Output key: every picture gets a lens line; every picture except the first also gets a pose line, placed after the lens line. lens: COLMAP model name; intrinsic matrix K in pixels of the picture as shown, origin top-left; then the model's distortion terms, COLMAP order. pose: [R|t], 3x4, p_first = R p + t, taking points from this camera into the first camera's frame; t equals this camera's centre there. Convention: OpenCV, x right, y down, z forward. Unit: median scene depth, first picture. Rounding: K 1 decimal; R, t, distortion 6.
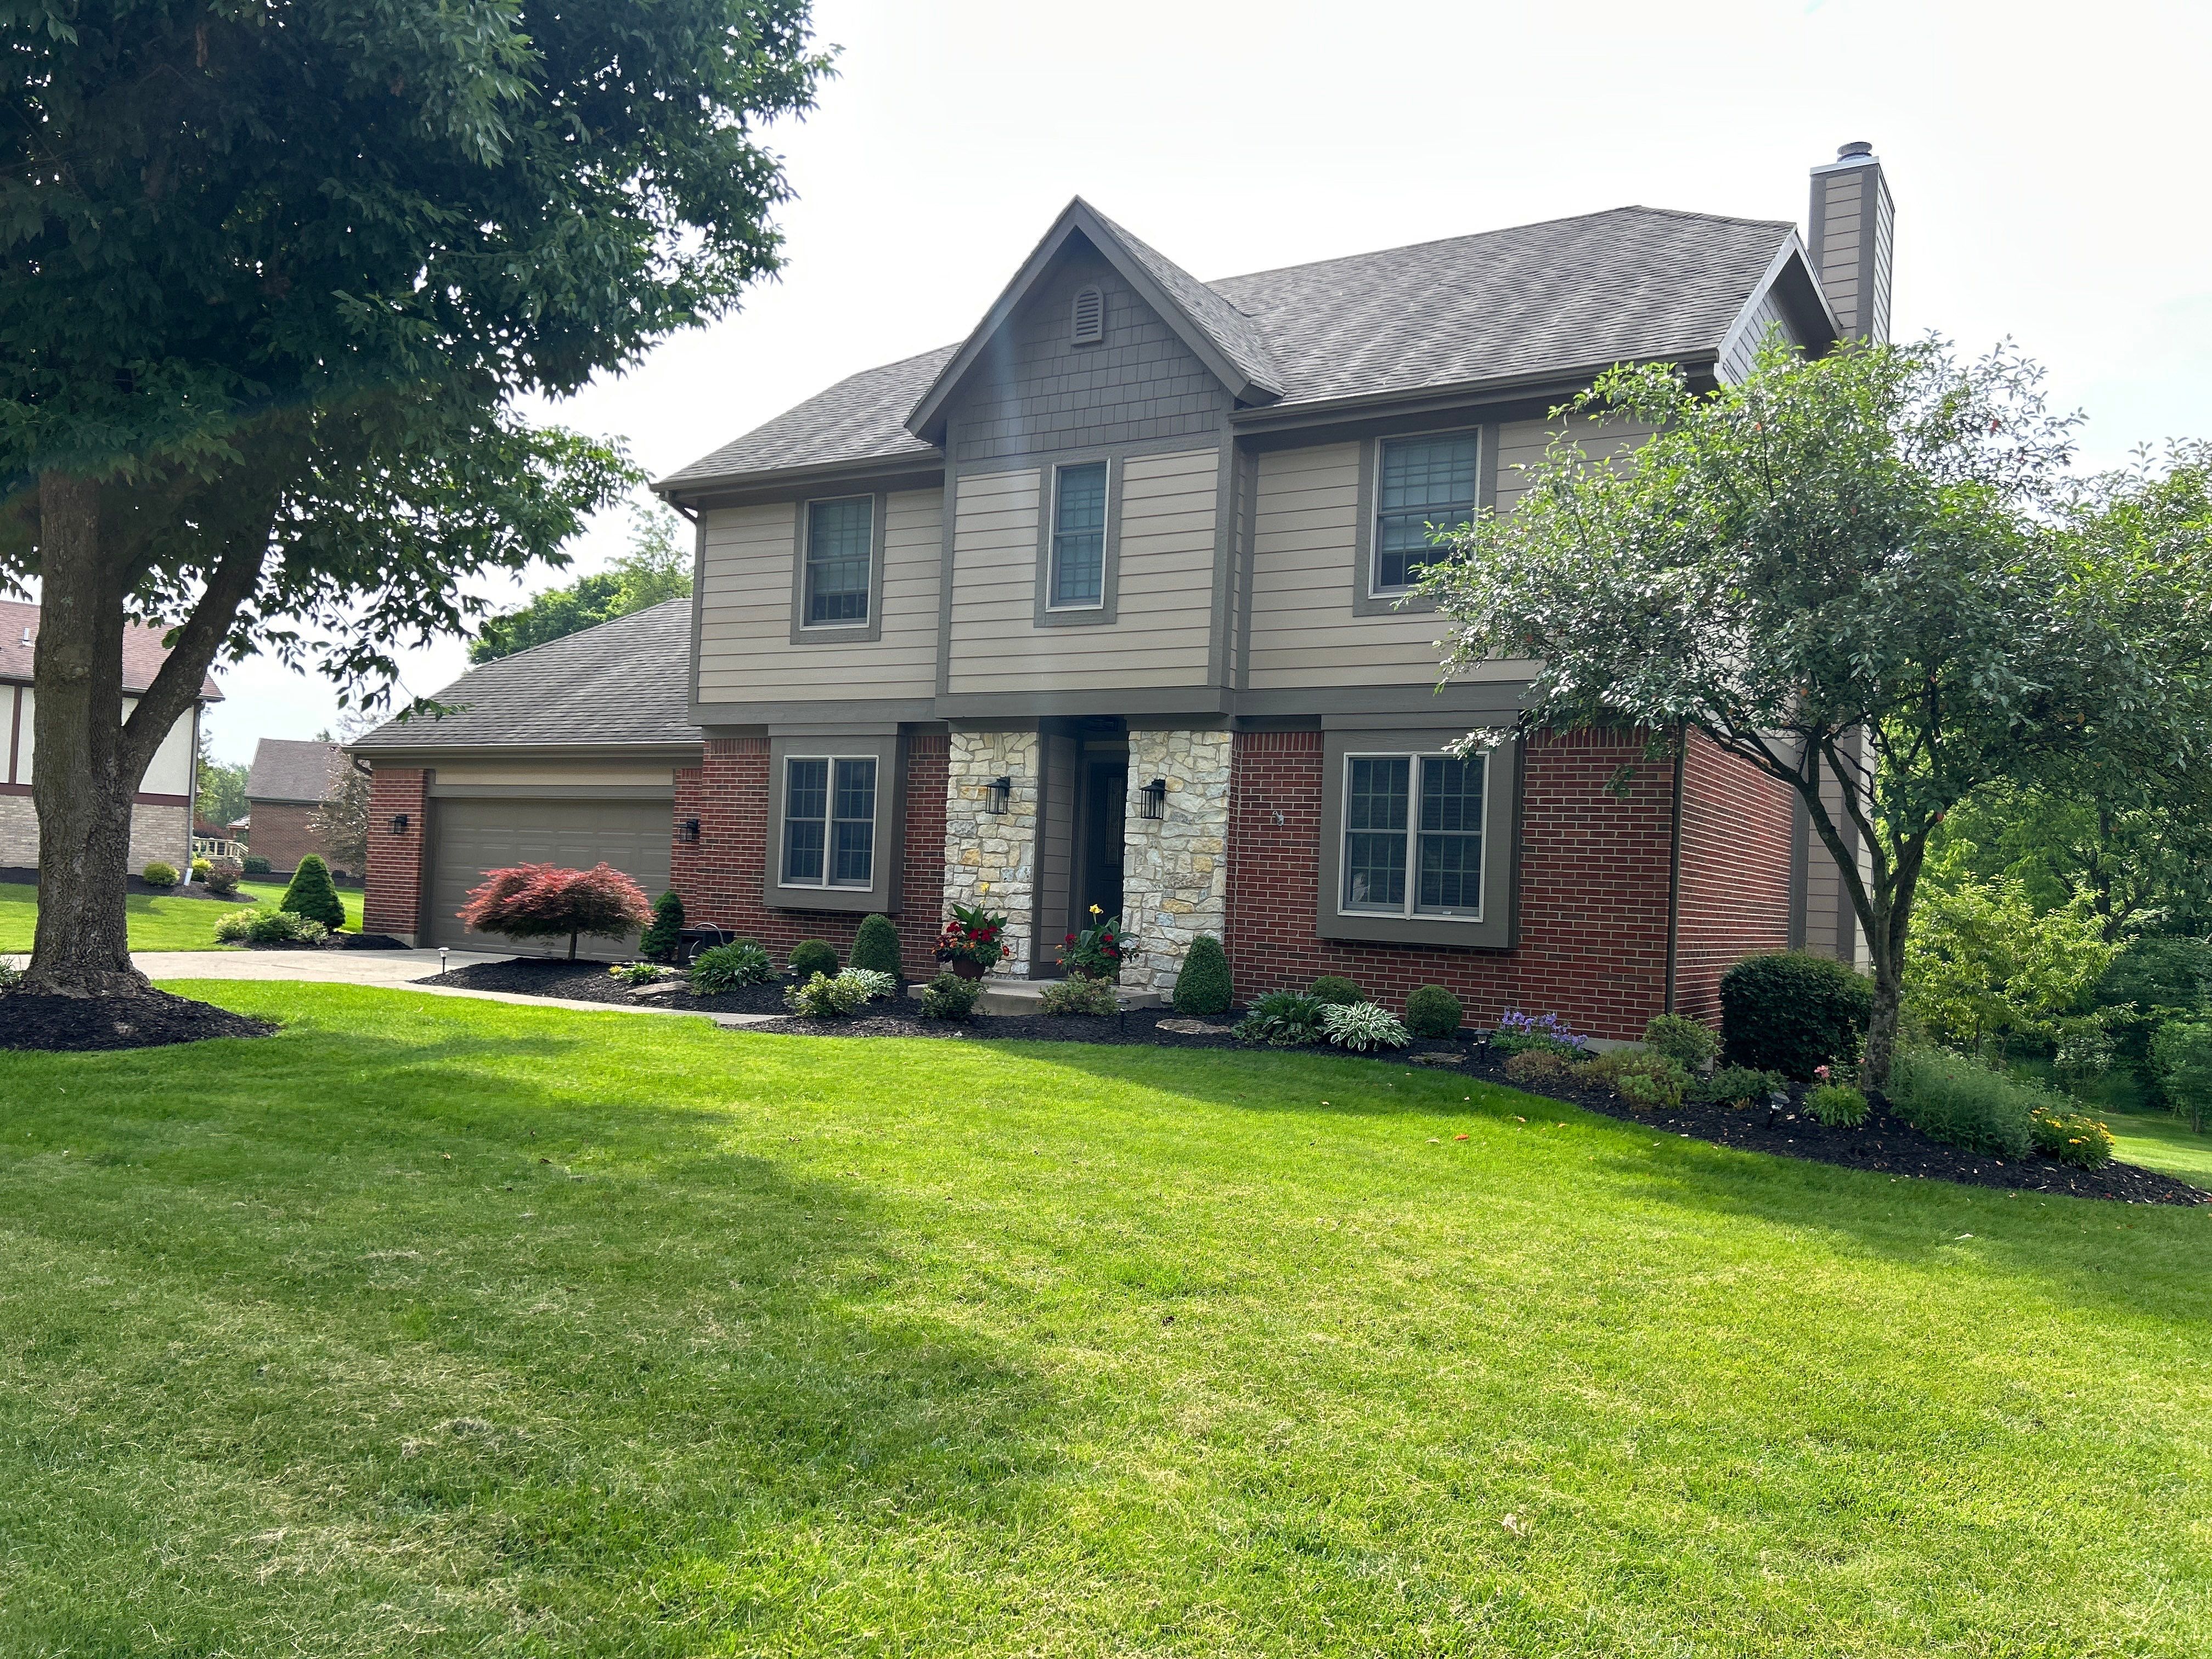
lens RADIAL K [[1645.1, 0, 1107.0], [0, 1645.1, 830.8], [0, 0, 1]] dist [0.052875, -0.046023]
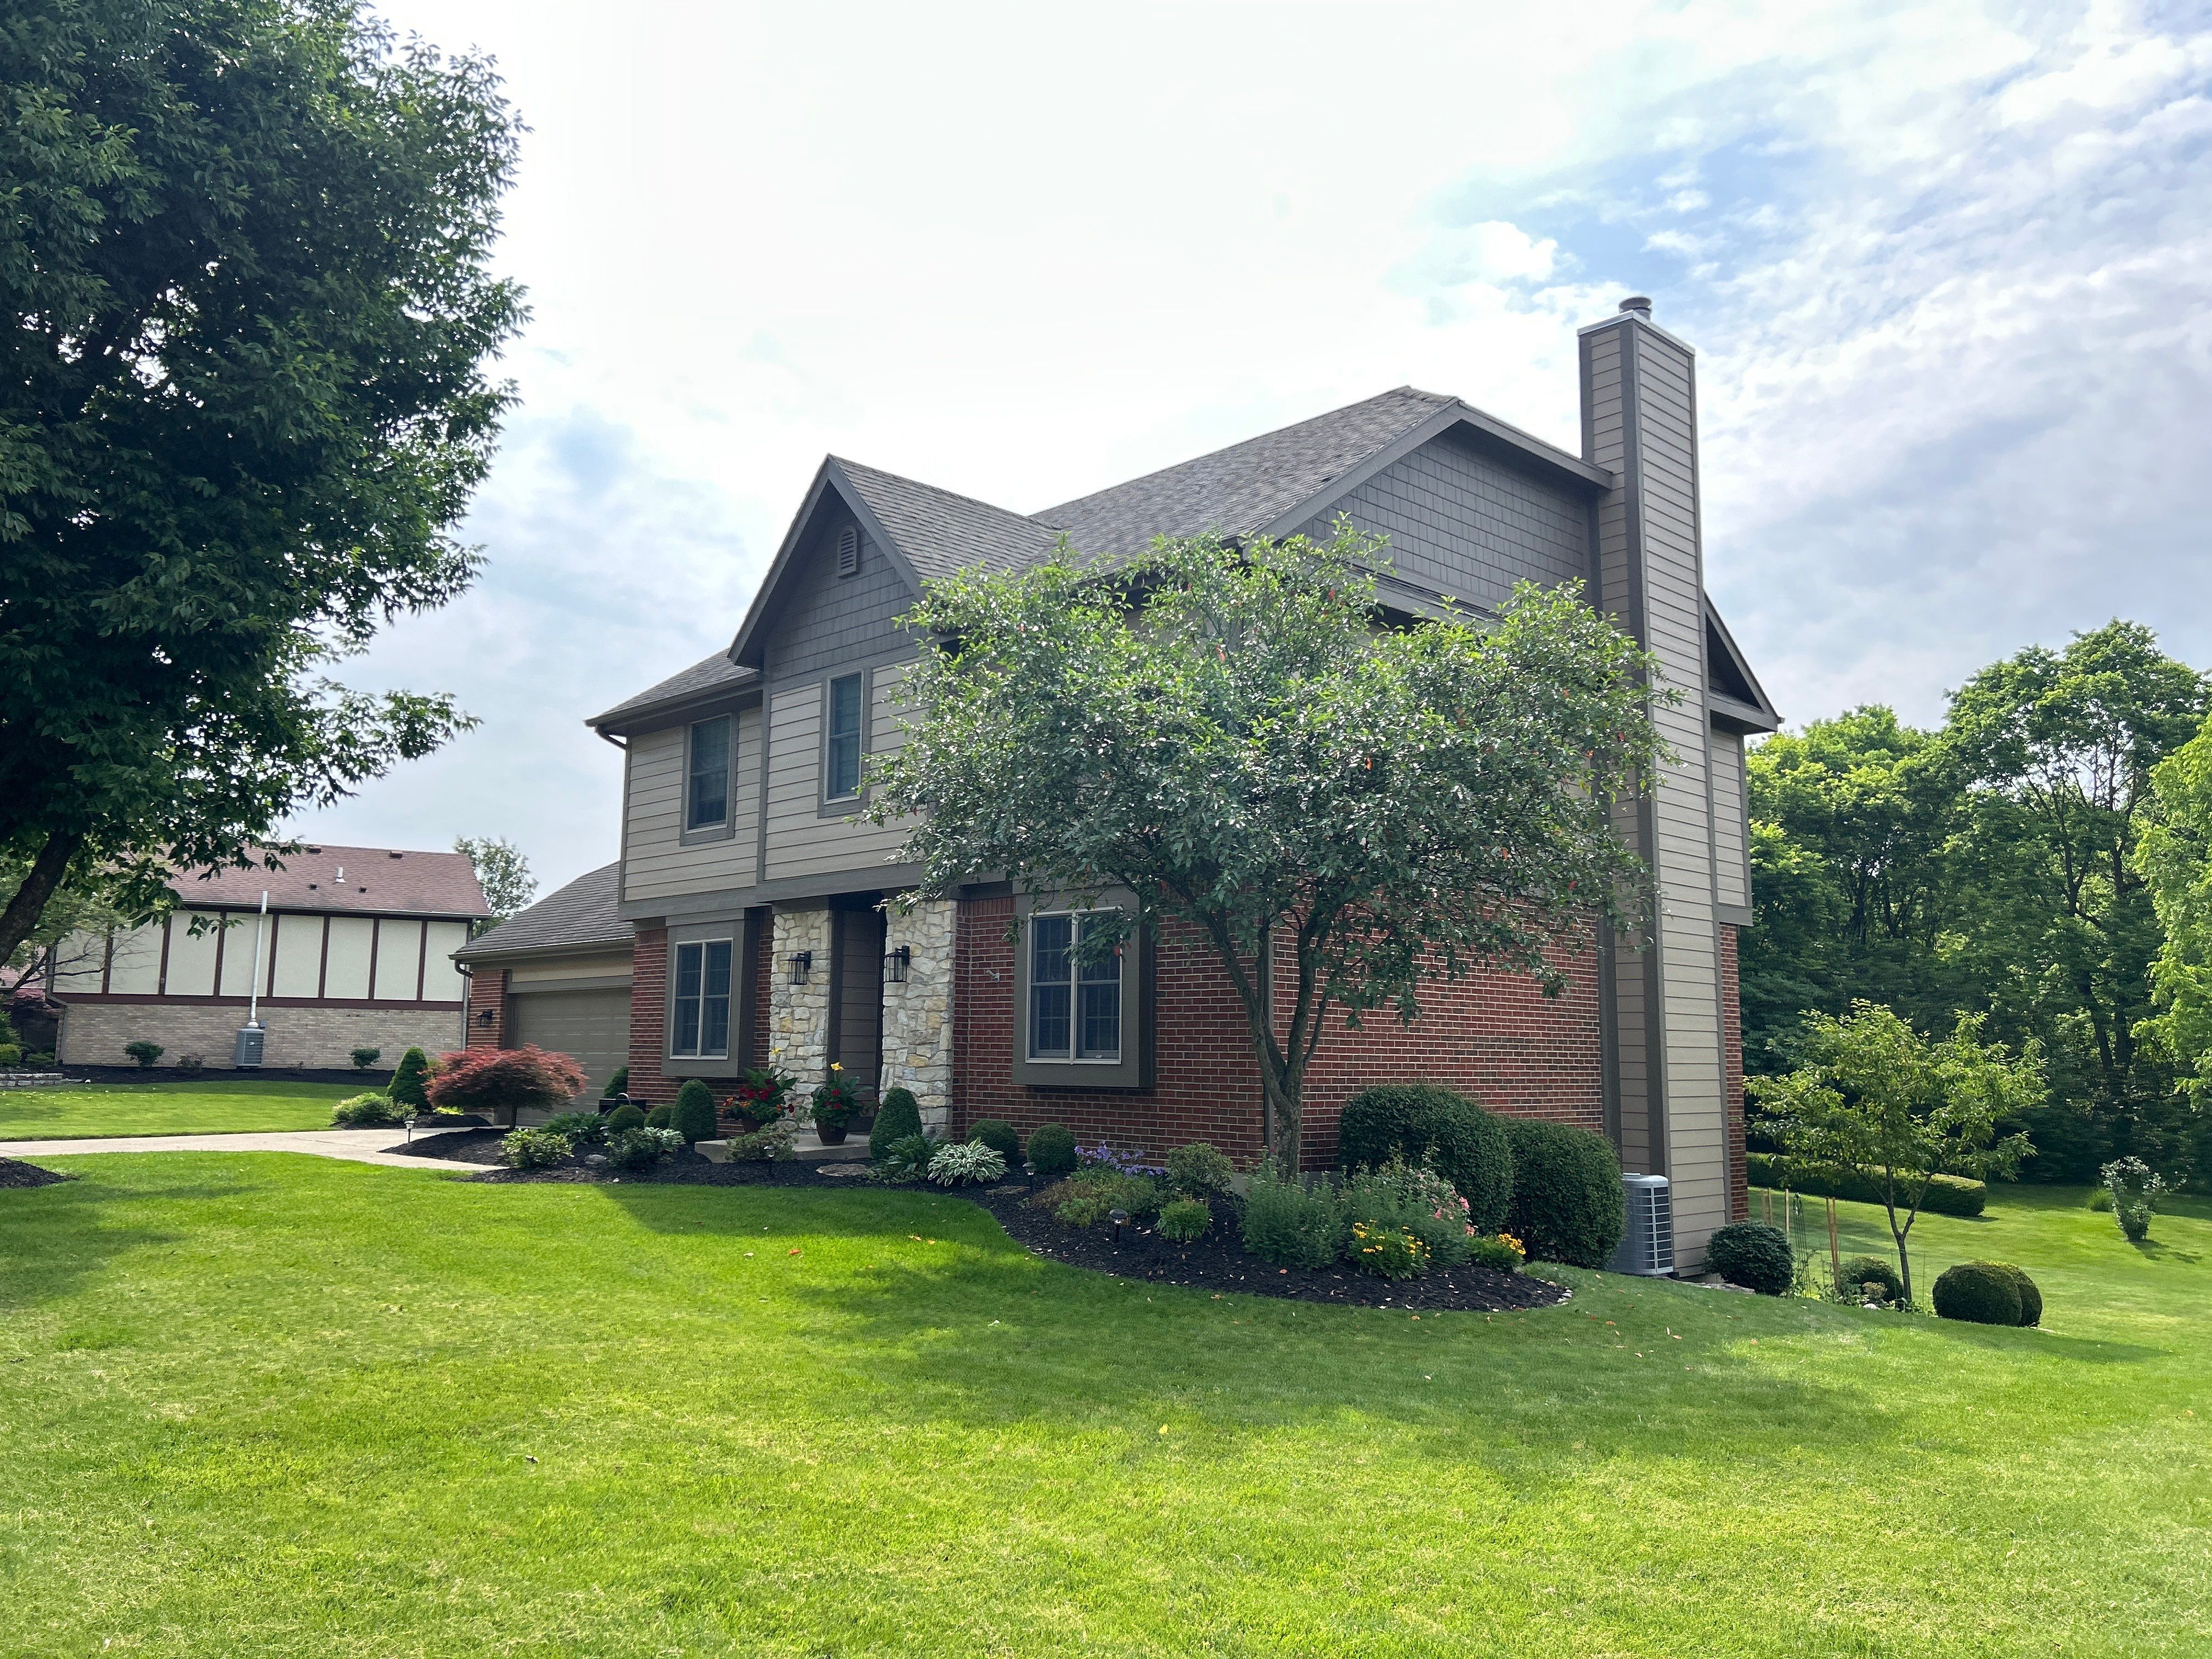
lens RADIAL K [[1645.1, 0, 1122.5], [0, 1645.1, 779.9], [0, 0, 1]] dist [0.052875, -0.046023]
pose [[0.967933, -0.078884, -0.238502, 0.425379], [0.046643, 0.989343, -0.137929, 0.017069], [0.246841, 0.122381, 0.961297, -0.049874]]
